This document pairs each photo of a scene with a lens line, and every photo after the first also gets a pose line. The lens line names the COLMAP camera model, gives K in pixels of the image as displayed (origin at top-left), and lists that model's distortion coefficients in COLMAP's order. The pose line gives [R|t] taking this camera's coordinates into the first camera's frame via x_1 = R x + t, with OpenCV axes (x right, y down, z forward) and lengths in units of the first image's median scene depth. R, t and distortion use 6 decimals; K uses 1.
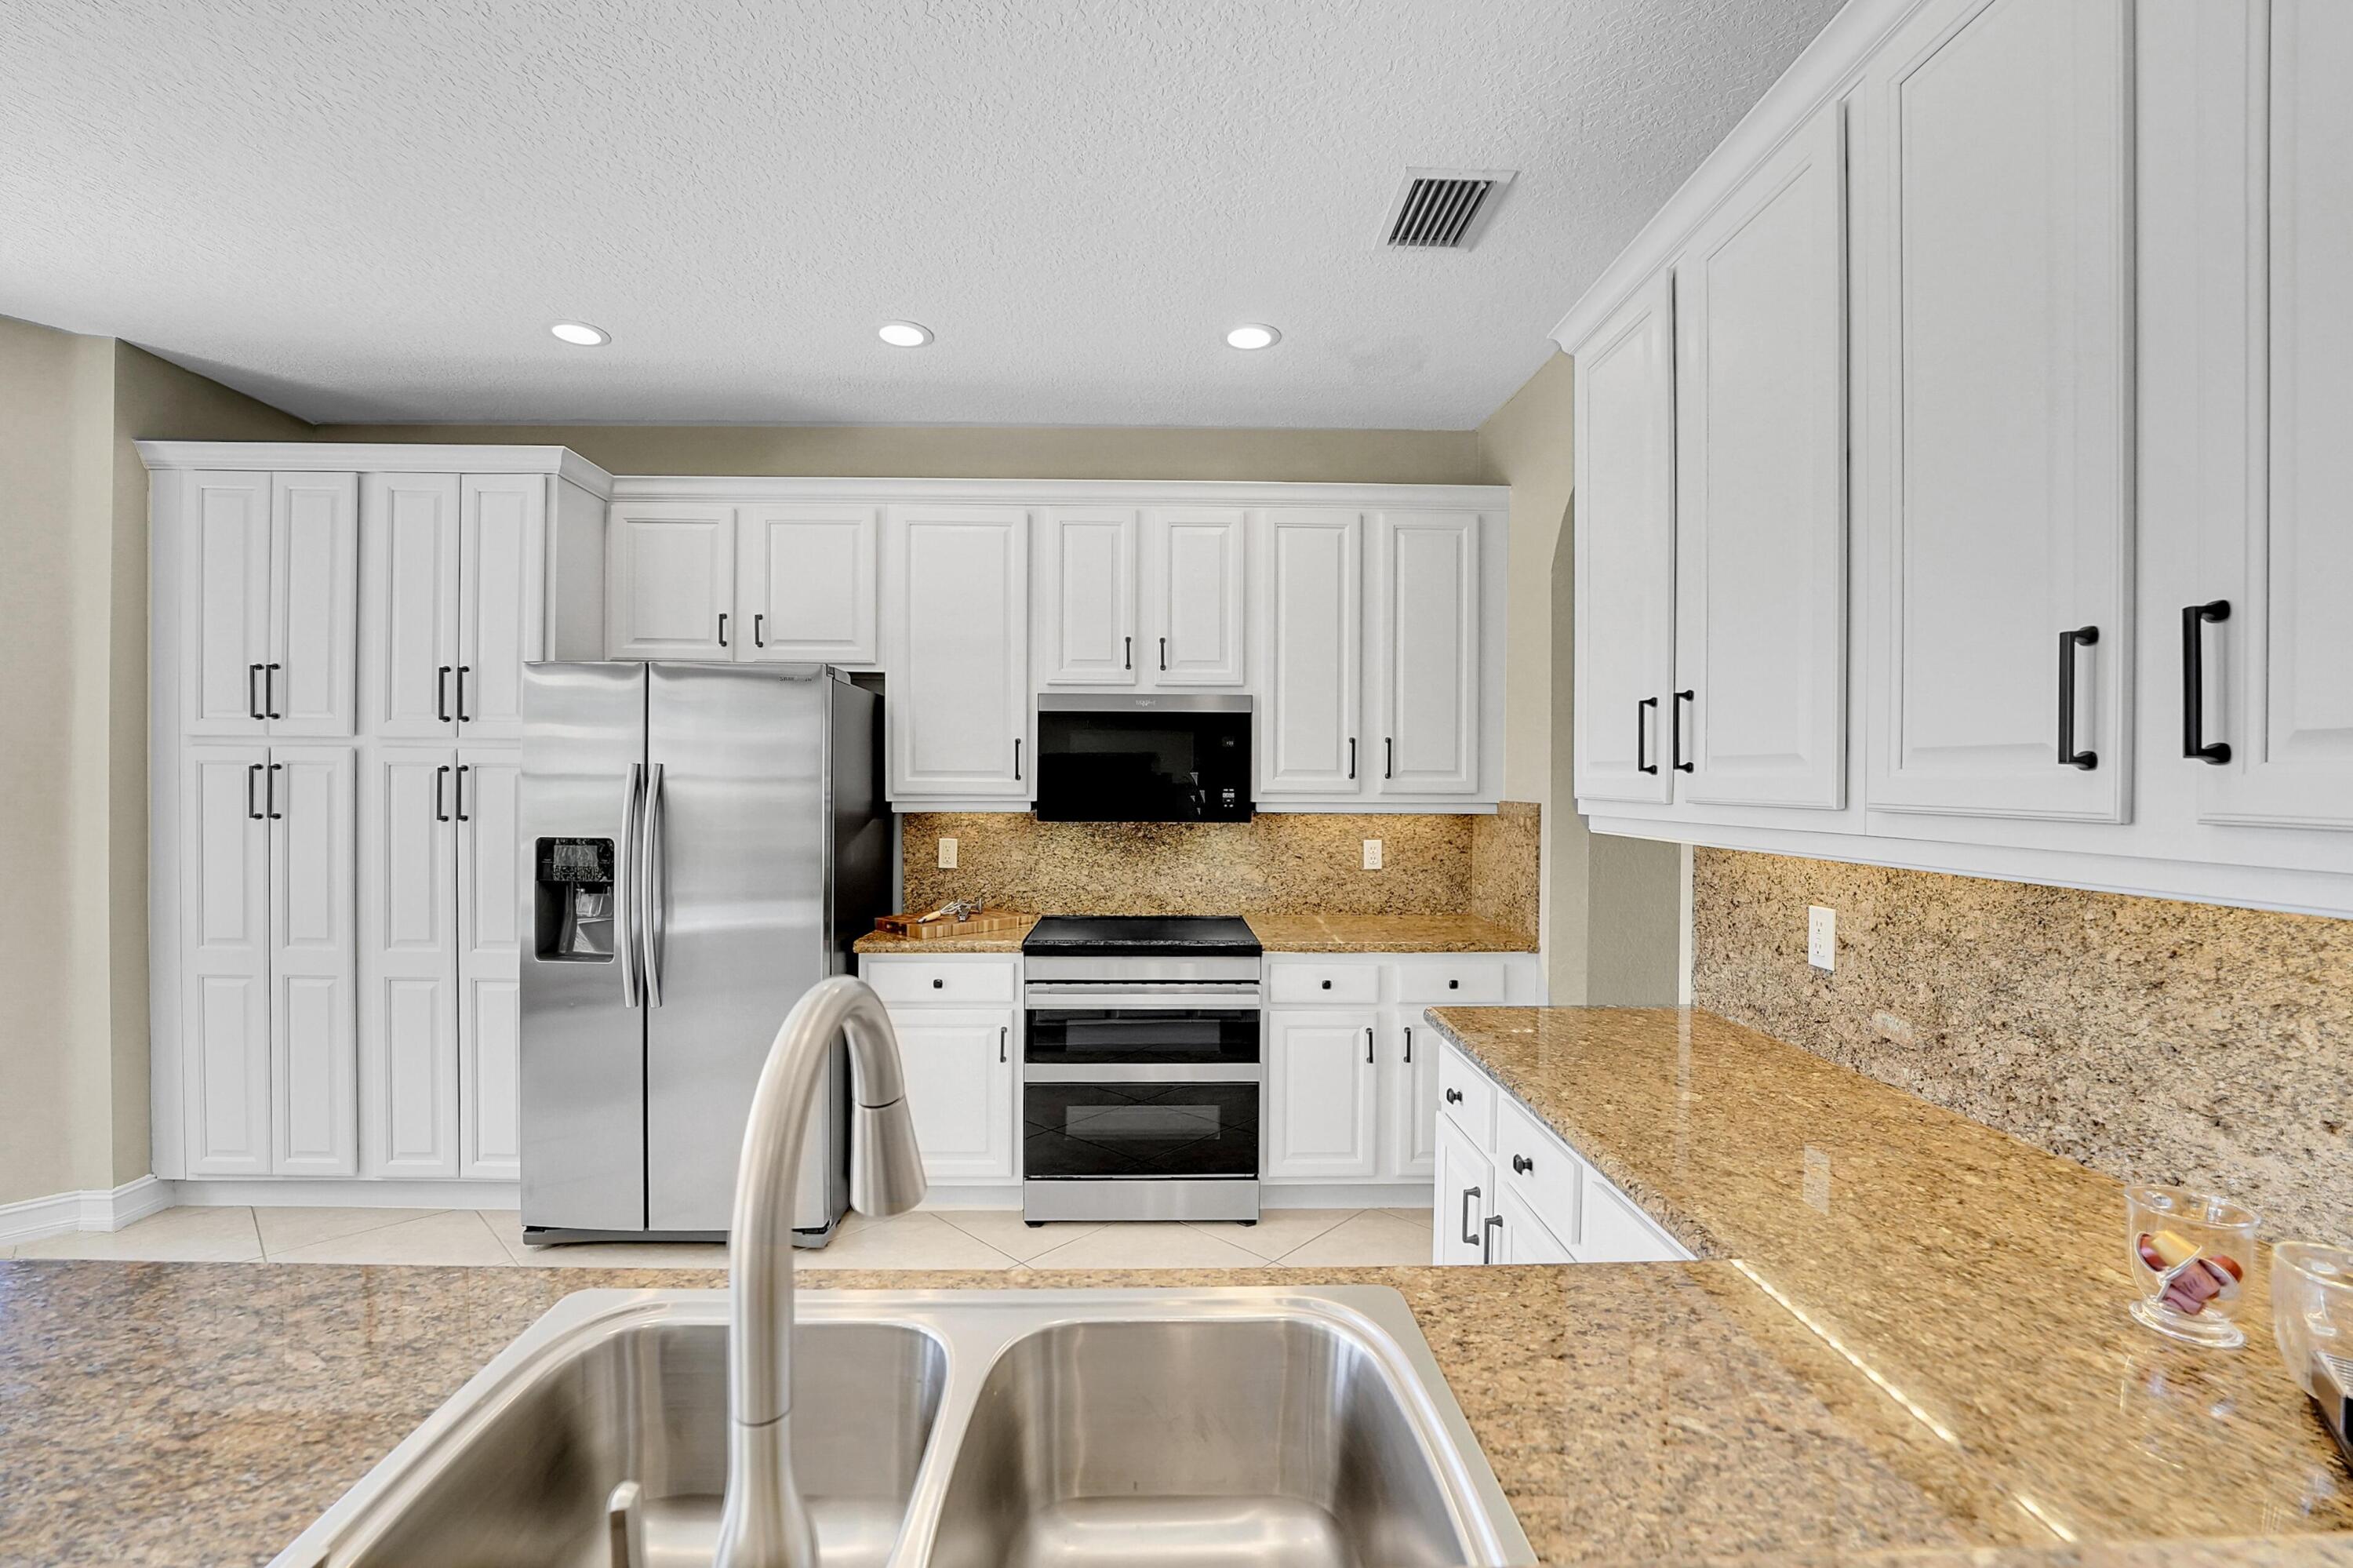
lens RADIAL K [[997.6, 0, 1176.5], [0, 997.6, 790.6], [0, 0, 1]] dist [-0.025587, -0.000408]
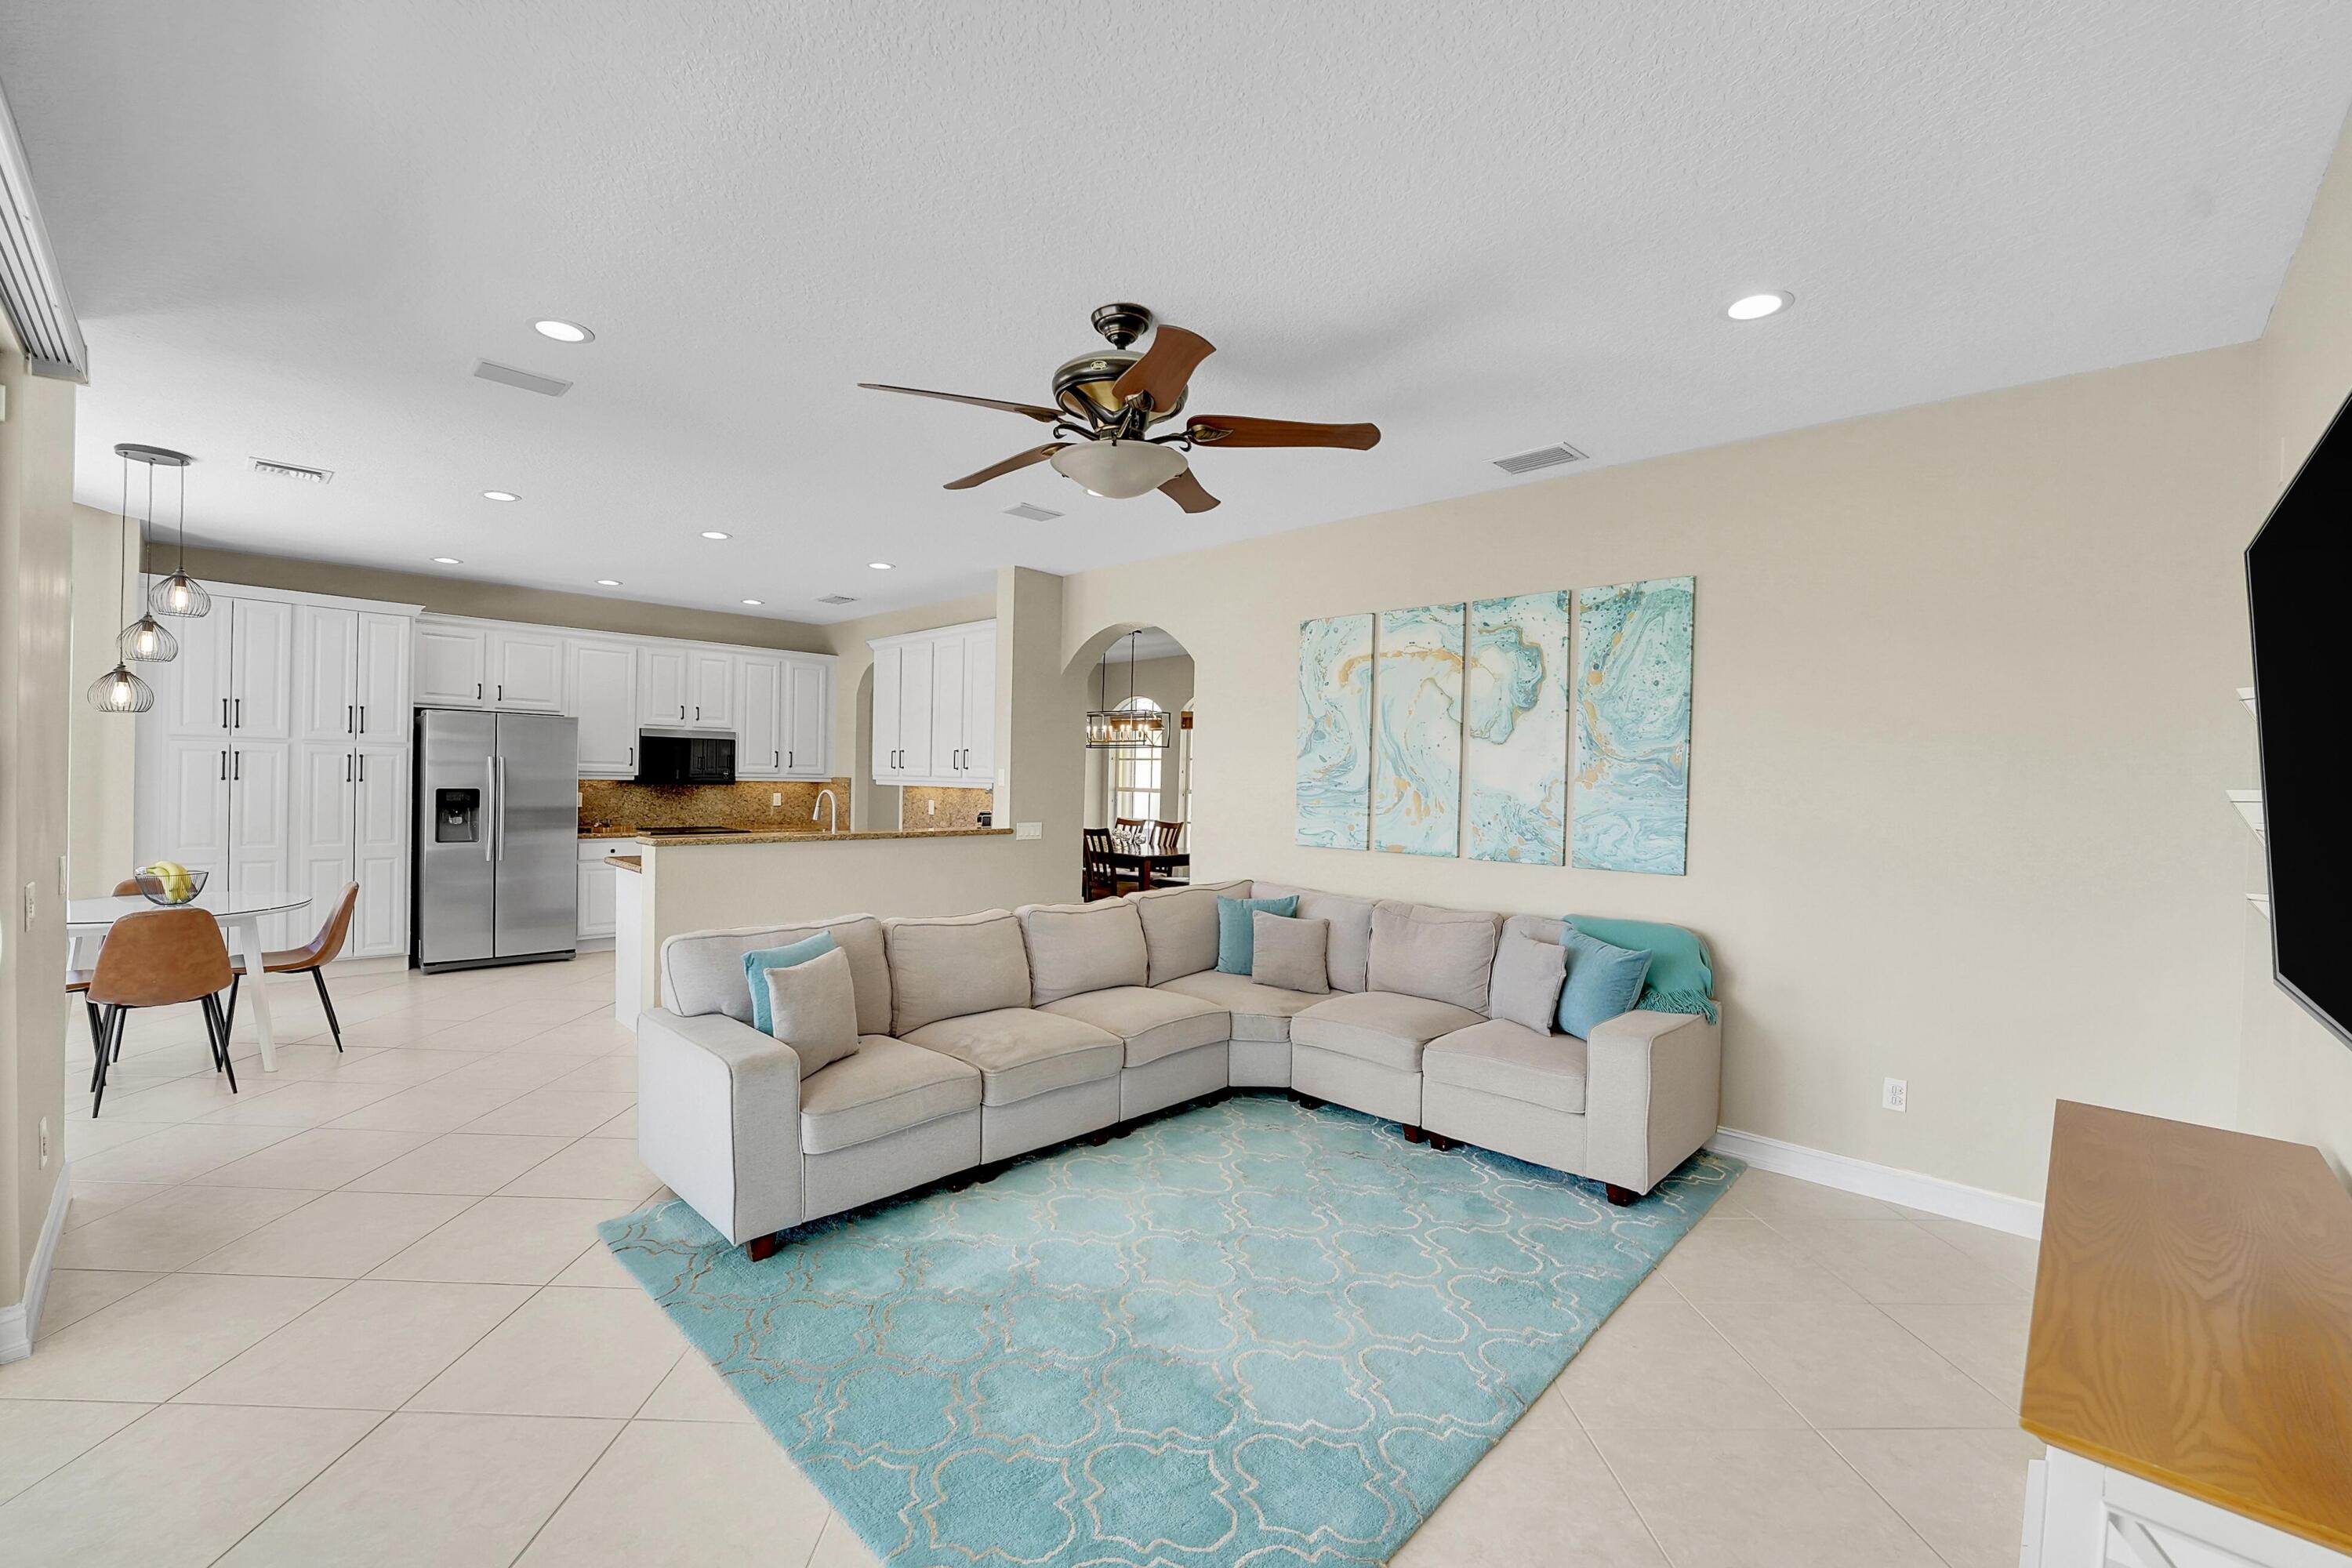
lens RADIAL K [[997.2, 0, 1176.0], [0, 997.2, 790.6], [0, 0, 1]] dist [-0.025587, -0.000408]
pose [[0.726599, 0.000908, 0.687061, -0.810277], [-0.009903, 0.999909, 0.009151, 0.013492], [-0.686990, -0.013453, 0.726542, -1.507201]]
